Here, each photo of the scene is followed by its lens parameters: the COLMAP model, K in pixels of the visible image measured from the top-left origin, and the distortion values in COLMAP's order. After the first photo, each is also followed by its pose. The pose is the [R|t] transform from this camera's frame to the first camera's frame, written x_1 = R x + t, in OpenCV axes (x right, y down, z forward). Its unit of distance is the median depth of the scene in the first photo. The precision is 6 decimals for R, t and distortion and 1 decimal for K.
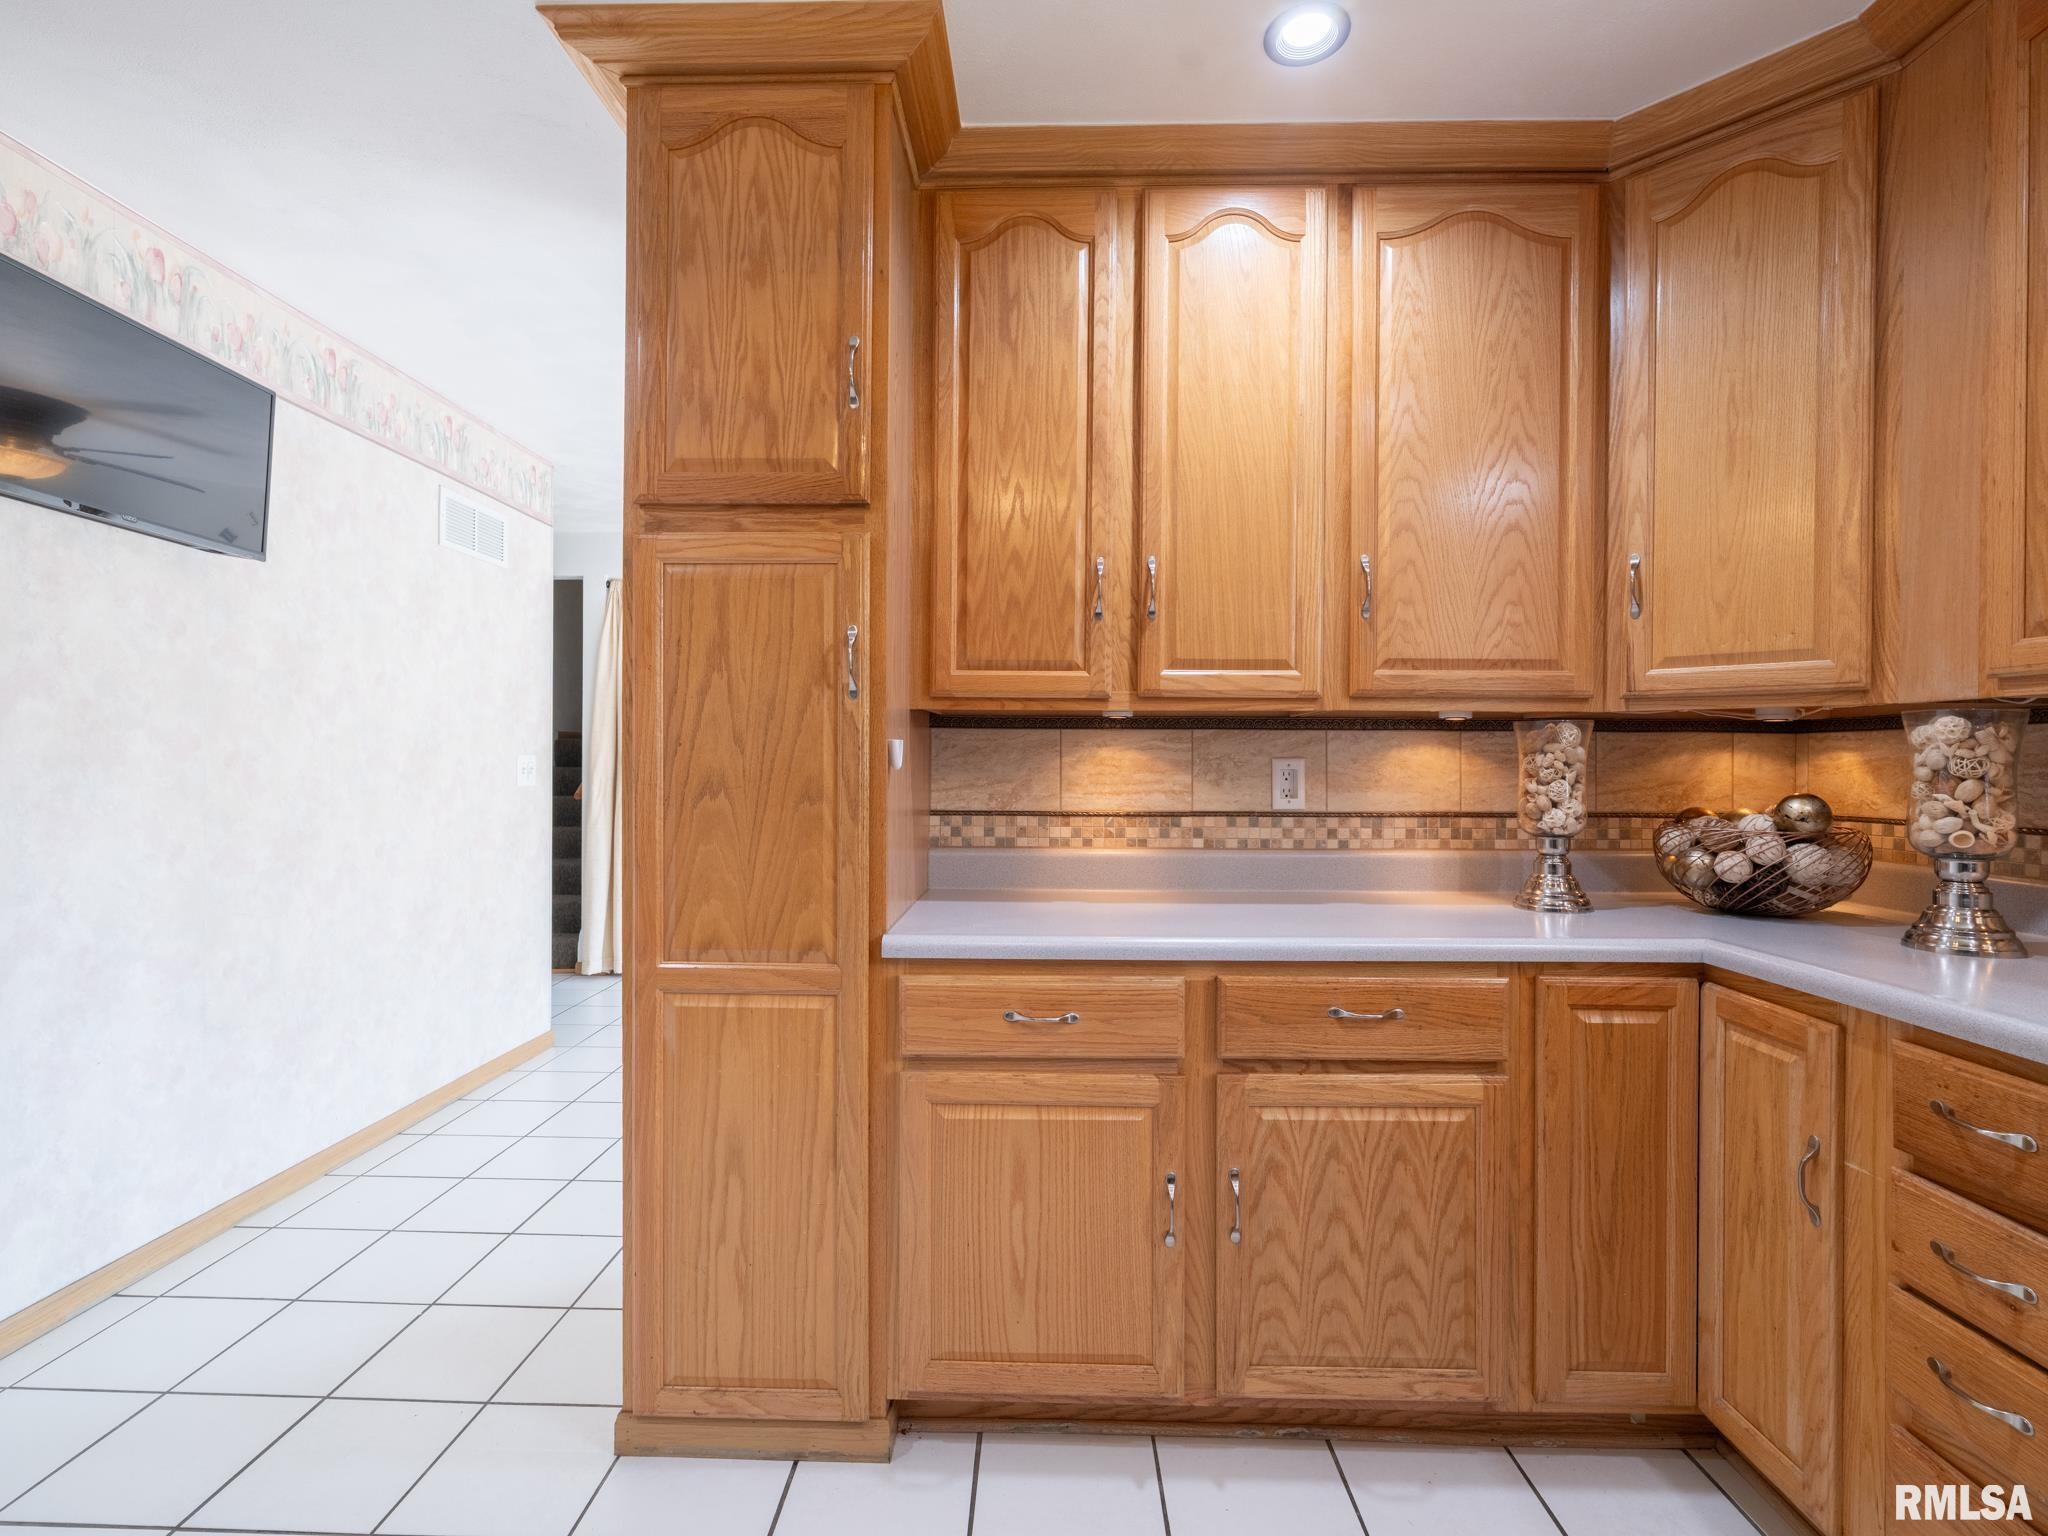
lens RADIAL K [[950.0, 0, 1024.0], [0, 950.0, 768.0], [0, 0, 1]] dist [0.000888, 0.000679]
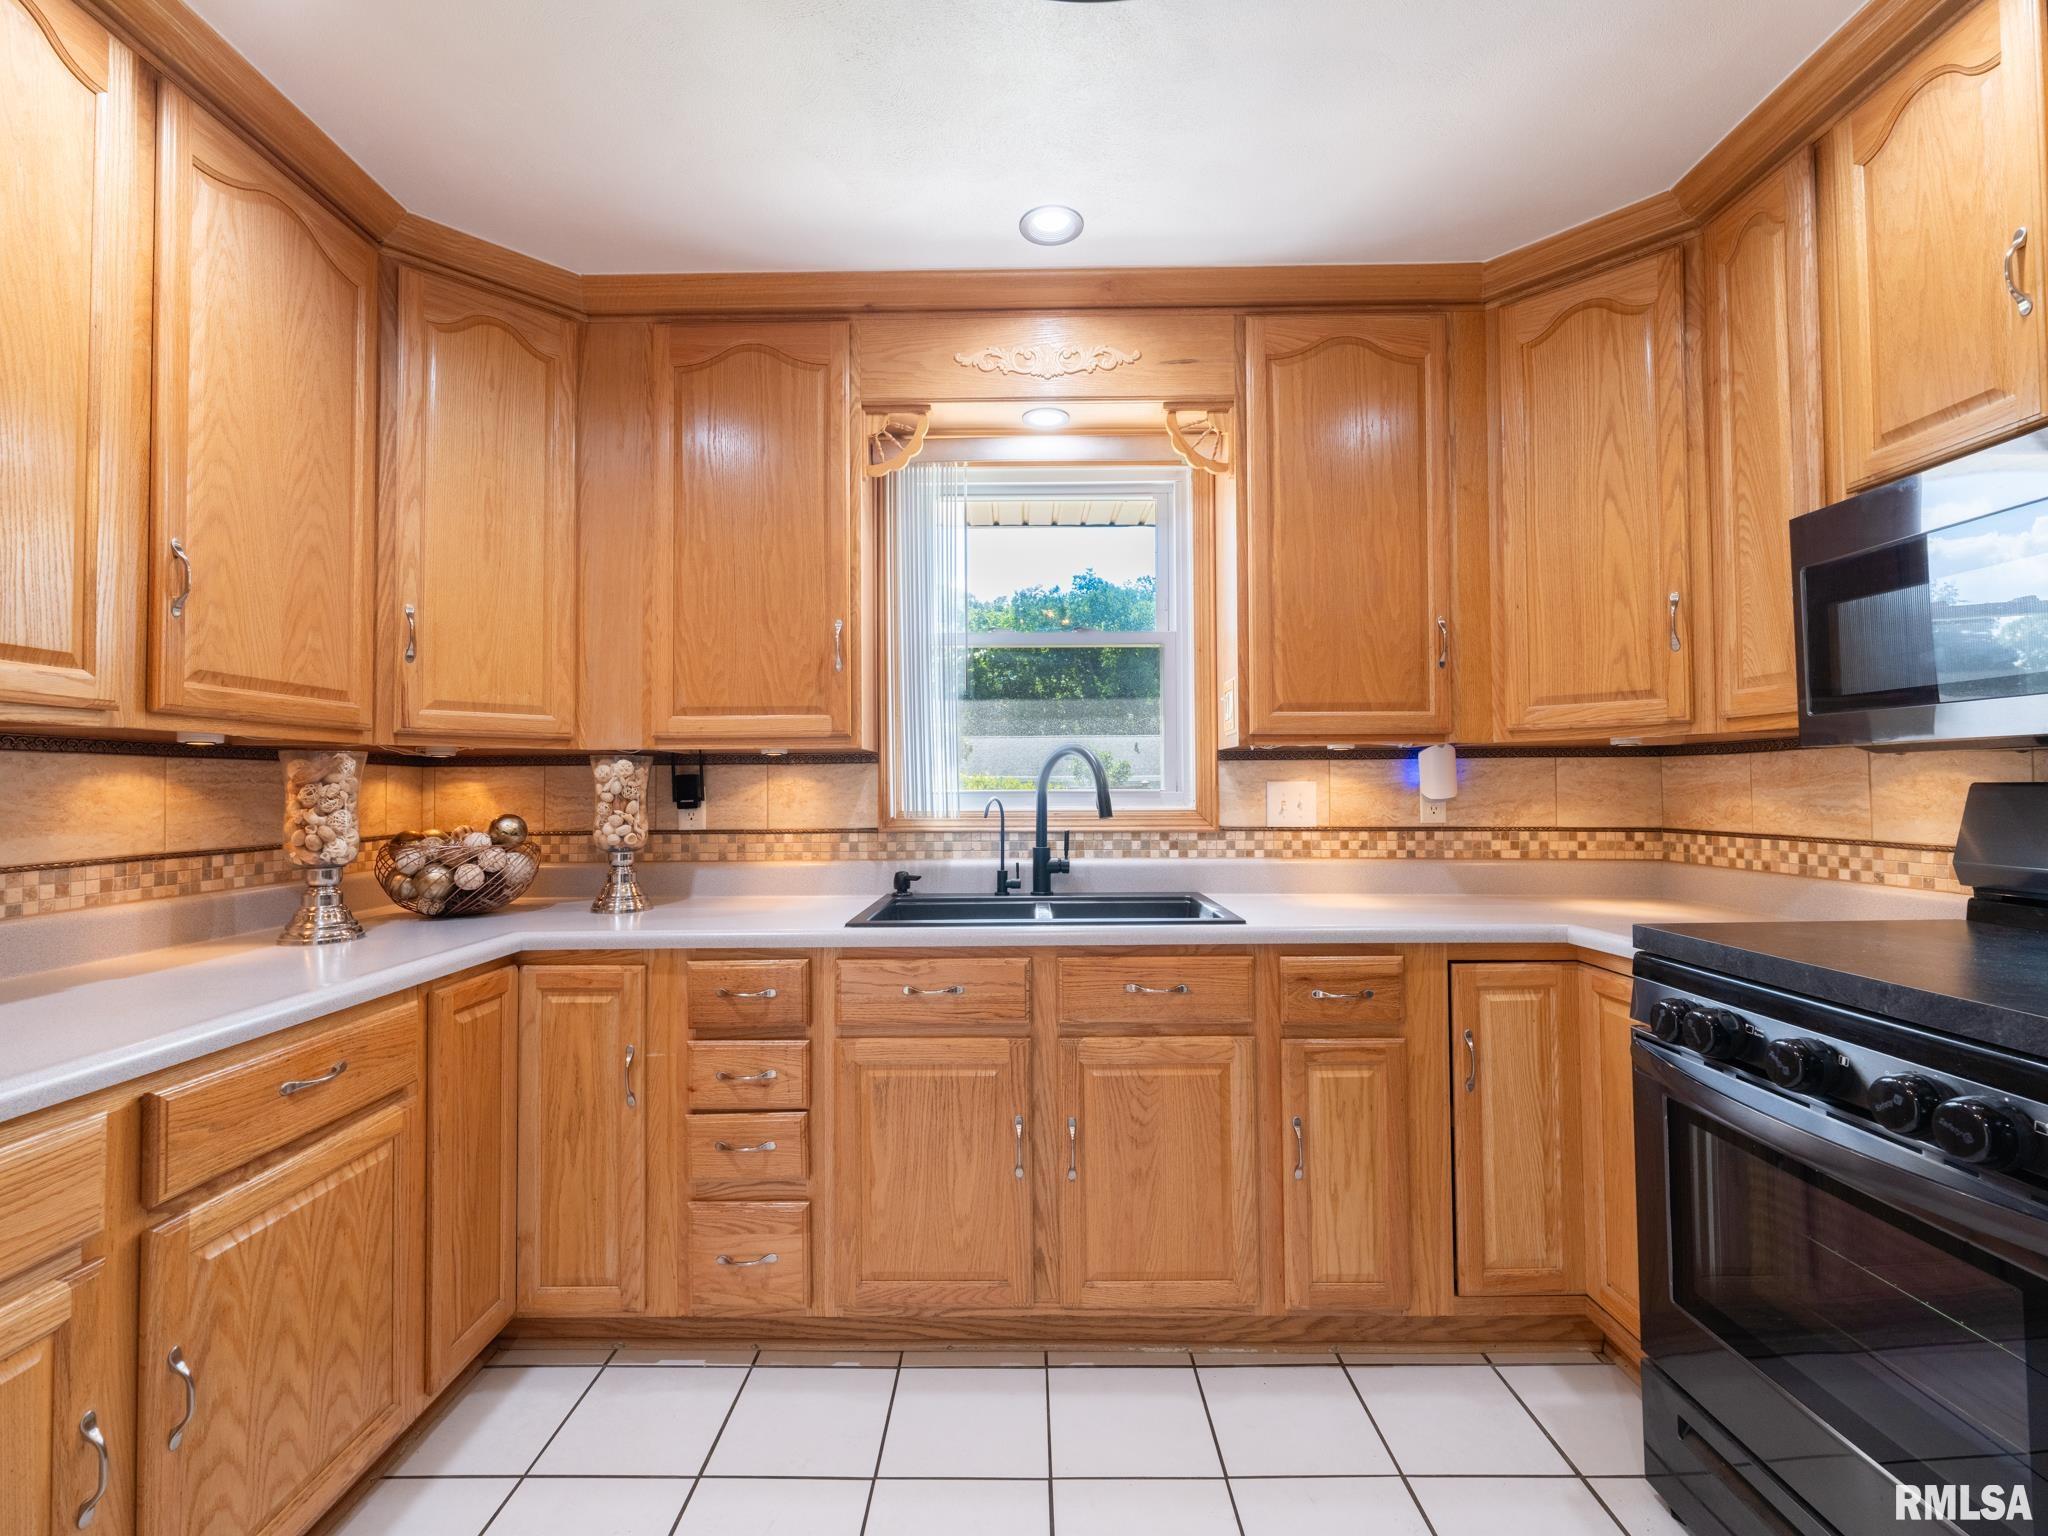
lens RADIAL K [[932.3, 0, 1020.3], [0, 932.3, 769.2], [0, 0, 1]] dist [0.001211, 0.001058]
pose [[-0.015599, 0.014418, 0.999774, -0.457577], [0.012543, 0.999820, -0.014223, -0.007966], [-0.999800, 0.012319, -0.015777, 0.306825]]
